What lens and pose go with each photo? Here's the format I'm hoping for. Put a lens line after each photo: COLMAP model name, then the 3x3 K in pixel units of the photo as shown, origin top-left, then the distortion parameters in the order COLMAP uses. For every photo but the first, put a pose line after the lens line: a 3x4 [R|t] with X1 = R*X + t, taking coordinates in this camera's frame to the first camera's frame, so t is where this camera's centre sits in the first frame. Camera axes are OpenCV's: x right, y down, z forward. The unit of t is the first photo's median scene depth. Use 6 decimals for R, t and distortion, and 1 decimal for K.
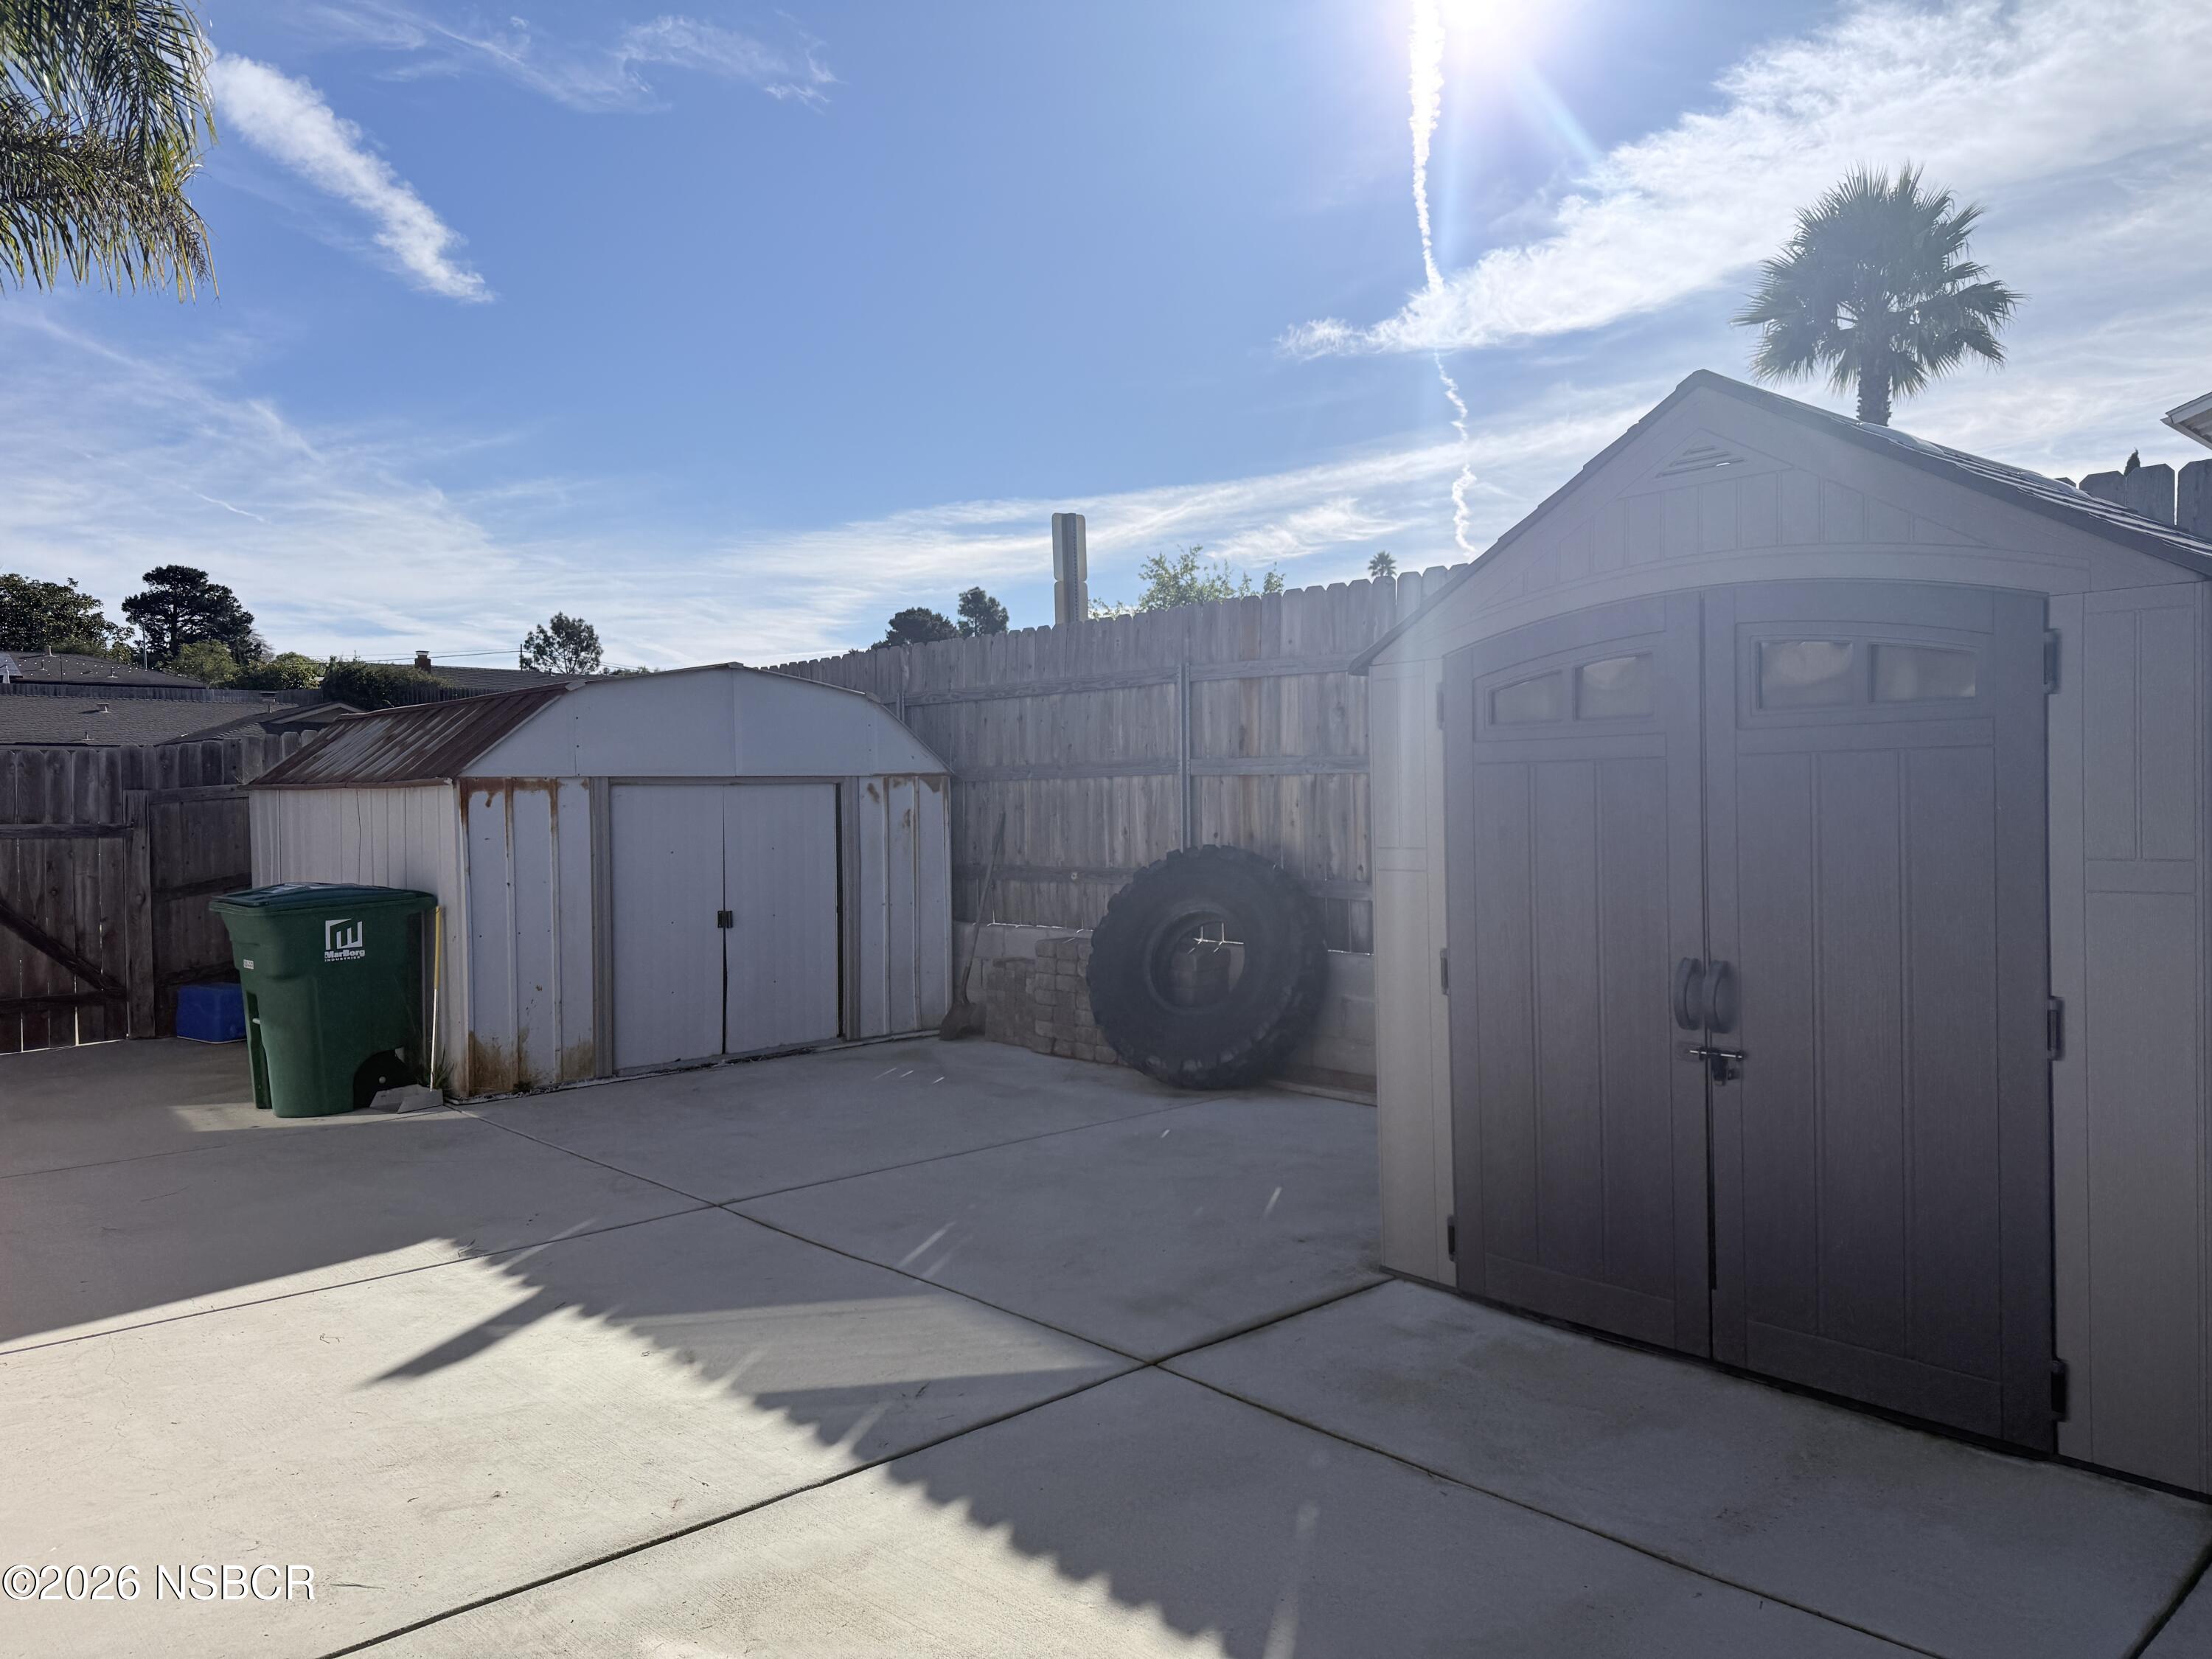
lens RADIAL K [[1569.4, 0, 1101.1], [0, 1569.4, 838.6], [0, 0, 1]] dist [0.025475, -0.013152]
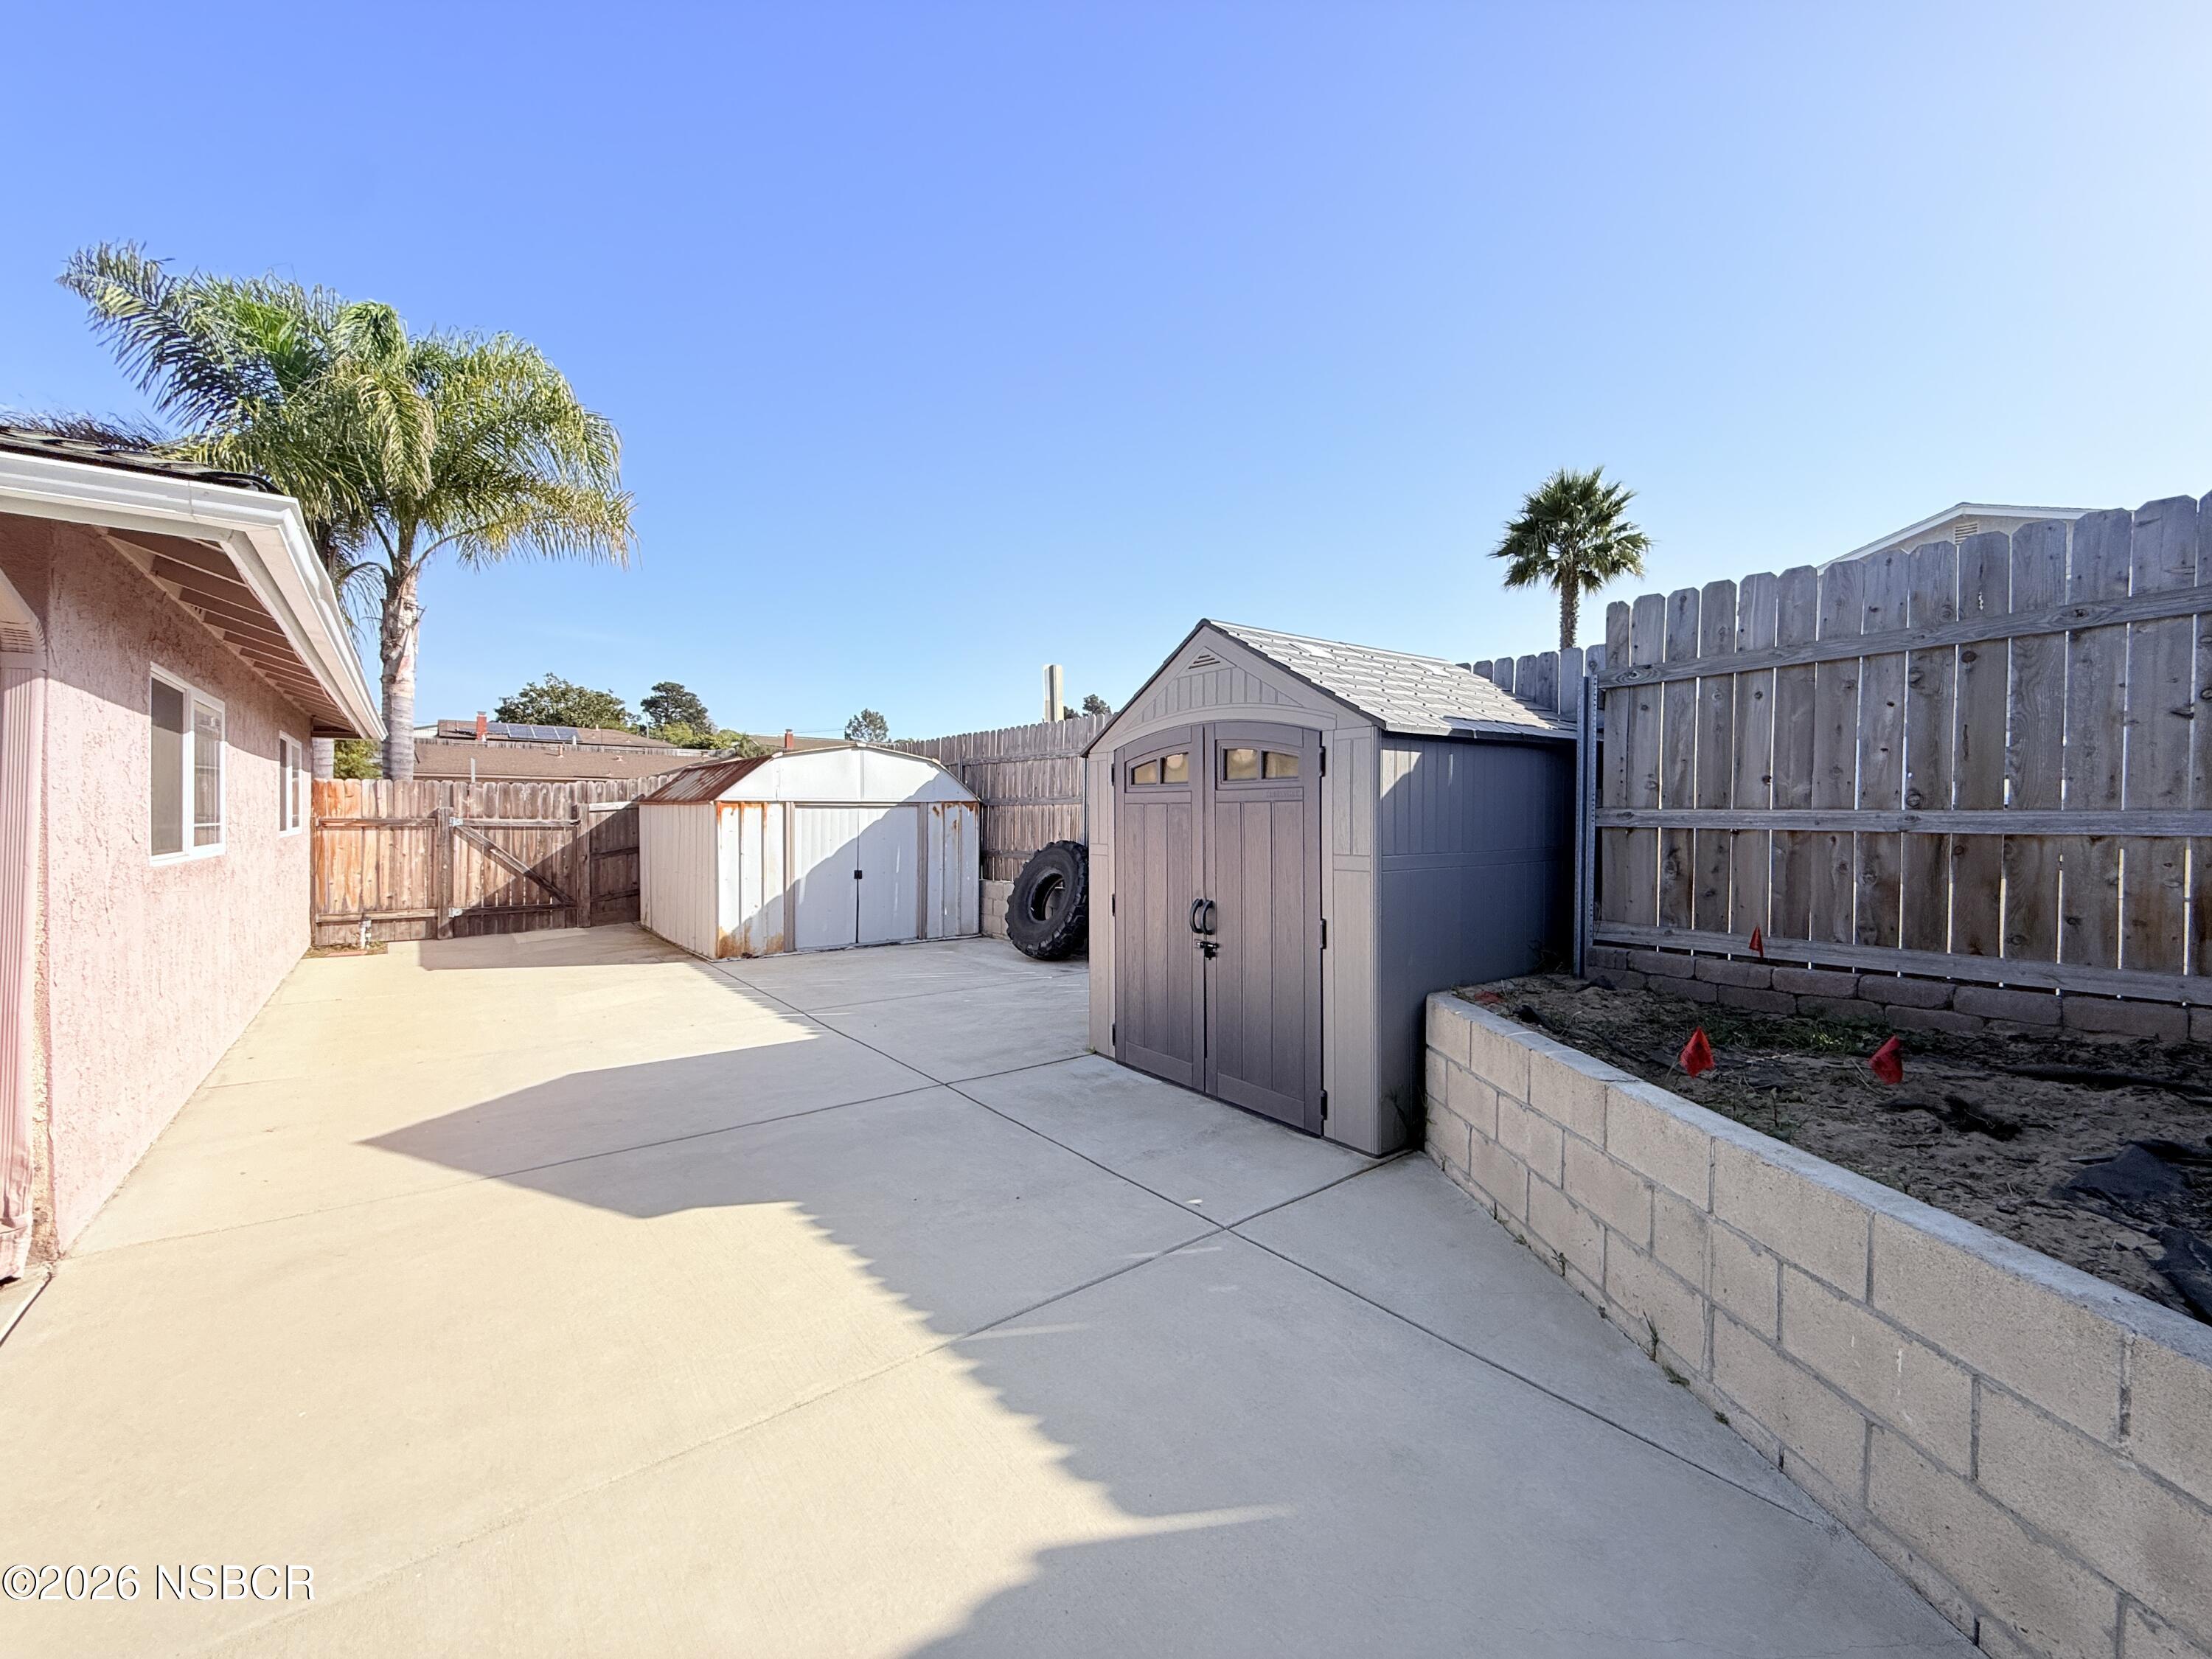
lens RADIAL K [[883.2, 0, 1111.9], [0, 883.2, 822.7], [0, 0, 1]] dist [-0.002407, 0.001430]
pose [[0.997591, 0.016892, -0.067286, 0.143134], [-0.017901, 0.999736, -0.014421, -0.002580], [0.067024, 0.015591, 0.997630, -0.073802]]
